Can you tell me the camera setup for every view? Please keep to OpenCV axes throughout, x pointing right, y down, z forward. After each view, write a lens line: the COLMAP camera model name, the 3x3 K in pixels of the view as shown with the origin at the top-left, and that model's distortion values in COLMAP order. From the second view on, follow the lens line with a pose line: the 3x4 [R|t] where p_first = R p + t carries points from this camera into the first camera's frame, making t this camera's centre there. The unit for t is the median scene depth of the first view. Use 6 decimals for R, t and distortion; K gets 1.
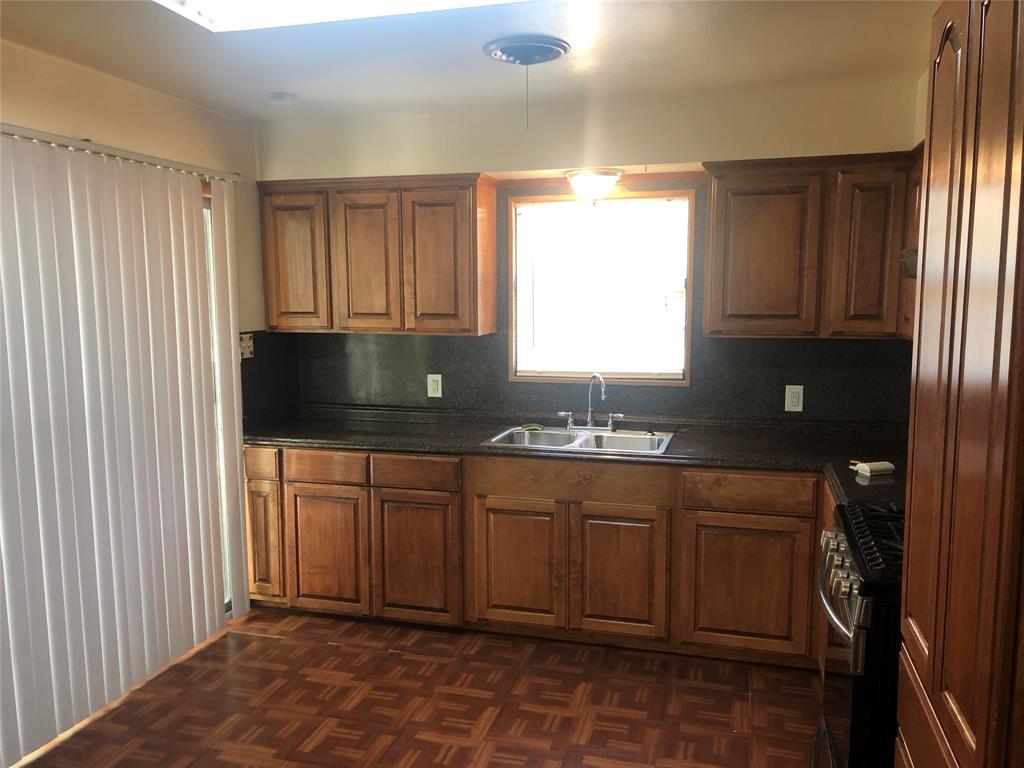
lens RADIAL K [[817.2, 0, 512.0], [0, 817.2, 384.0], [0, 0, 1]] dist [0.095274, -0.397136]
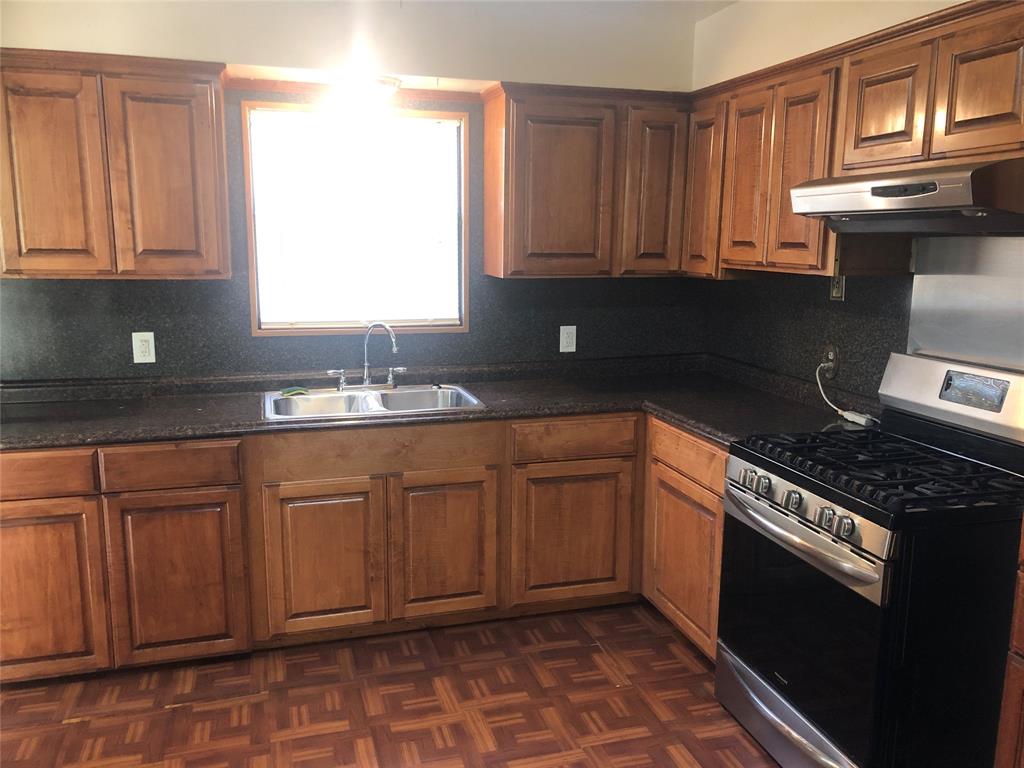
lens RADIAL K [[812.8, 0, 512.0], [0, 812.8, 384.0], [0, 0, 1]] dist [-0.006578, -0.005392]
pose [[0.833643, -0.083057, 0.546022, -0.261886], [0.045828, 0.995621, 0.081478, -0.011754], [-0.550399, -0.042901, 0.833799, 0.227273]]
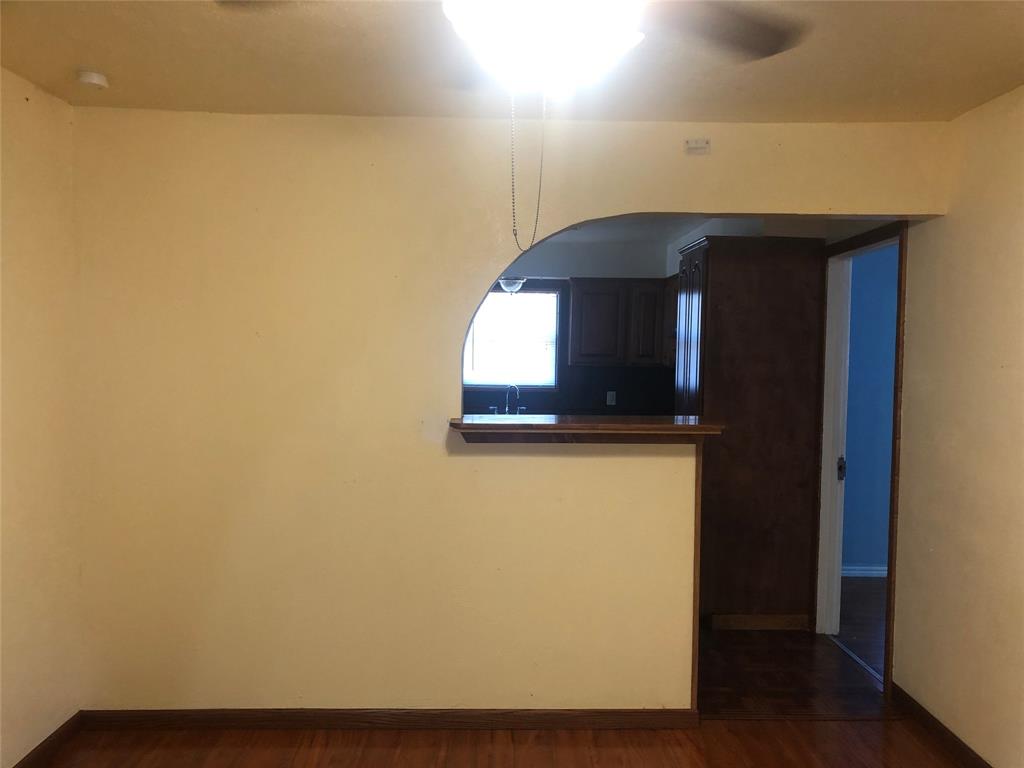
lens RADIAL K [[812.8, 0, 512.0], [0, 812.8, 384.0], [0, 0, 1]] dist [-0.006578, -0.005392]
pose [[0.959381, 0.008794, 0.281976, -0.438941], [0.008525, 0.998154, -0.060135, 0.101244], [-0.281984, 0.060096, 0.957535, -0.803178]]
